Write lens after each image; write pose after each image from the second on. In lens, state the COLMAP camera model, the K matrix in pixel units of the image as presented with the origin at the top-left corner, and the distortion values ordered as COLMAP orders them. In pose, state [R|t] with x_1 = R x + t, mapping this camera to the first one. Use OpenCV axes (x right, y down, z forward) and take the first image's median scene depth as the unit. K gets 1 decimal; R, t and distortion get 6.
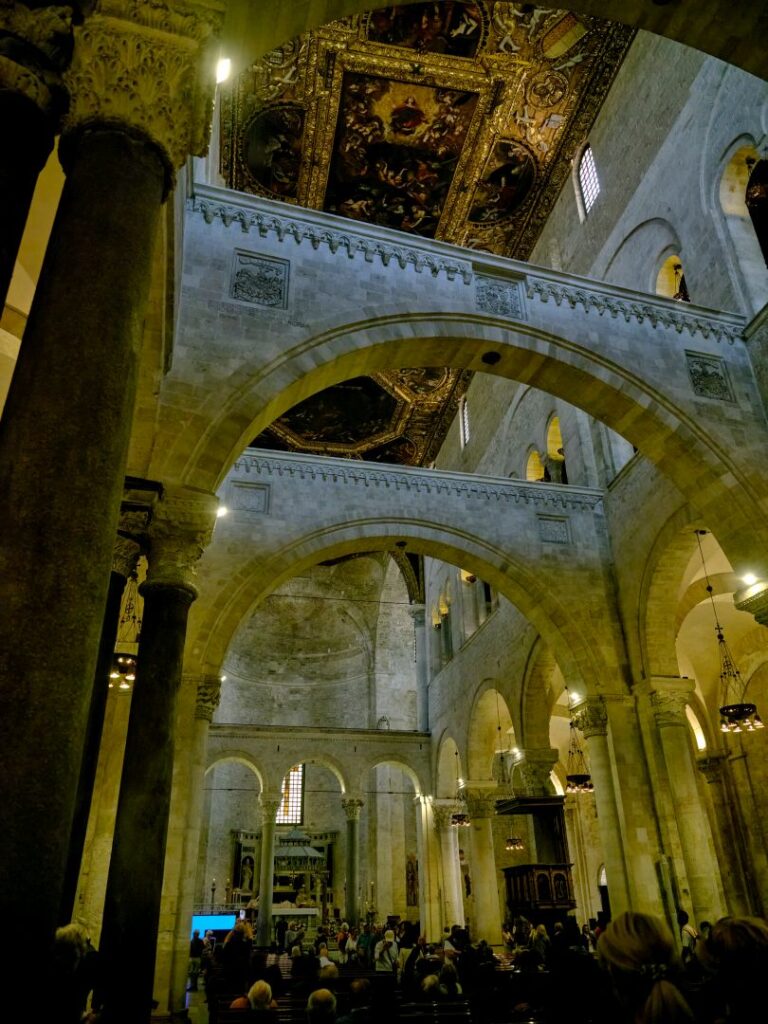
lens RADIAL K [[781.9, 0, 384.0], [0, 781.9, 512.0], [0, 0, 1]] dist [0.003564, -0.010694]
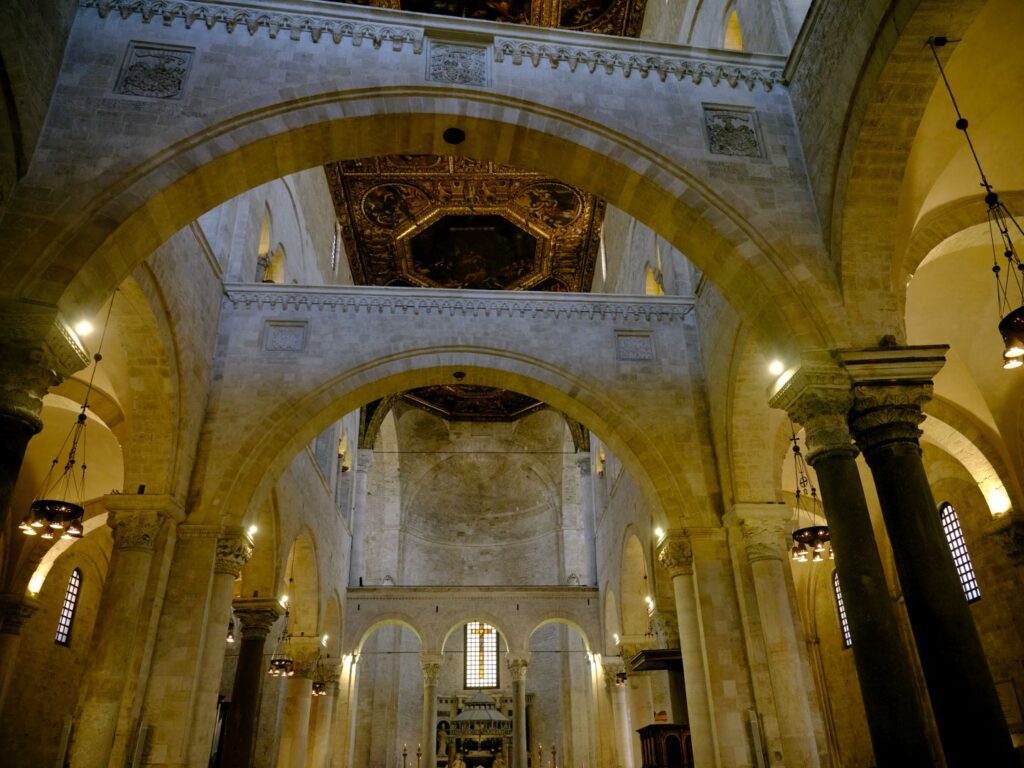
lens RADIAL K [[781.9, 0, 512.0], [0, 781.9, 384.0], [0, 0, 1]] dist [0.003564, -0.010694]
pose [[0.986212, -0.077293, -0.146325, 0.219801], [0.078553, 0.996906, 0.002846, 0.054958], [0.145652, -0.014301, 0.989233, 0.114321]]
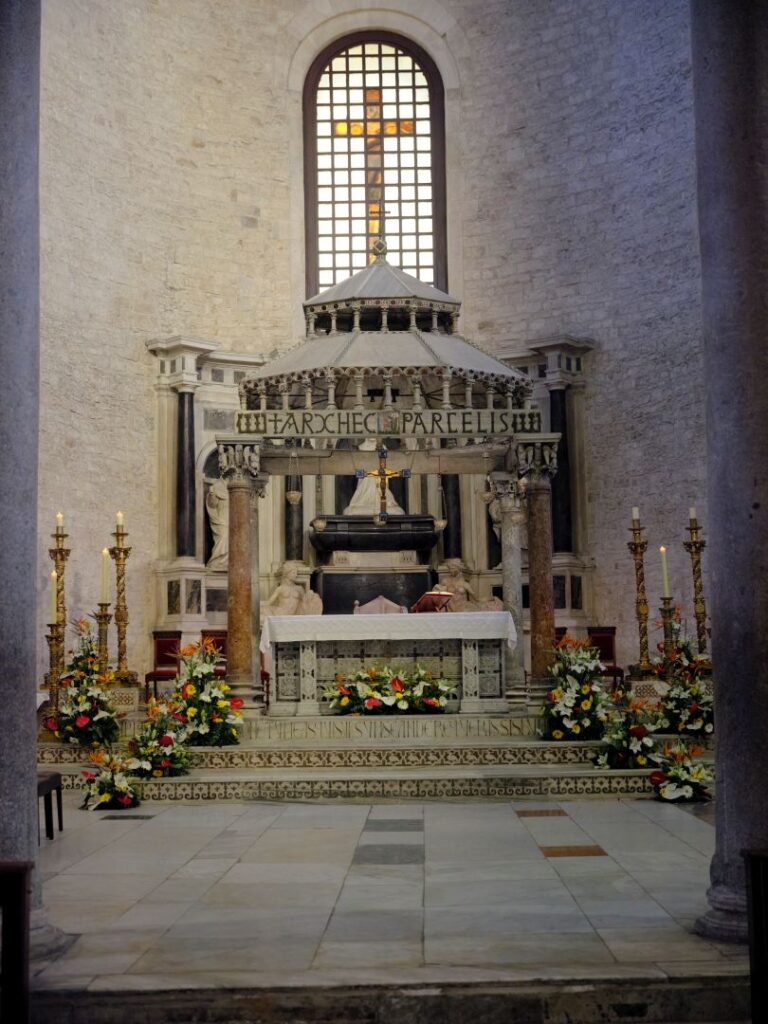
lens RADIAL K [[1525.0, 0, 384.0], [0, 1525.0, 512.0], [0, 0, 1]] dist [-0.002519, -0.002257]
pose [[0.983418, -0.023333, -0.179844, -0.097869], [0.084886, 0.935571, 0.342785, 0.747059], [0.160259, -0.352368, 0.922038, 1.389945]]
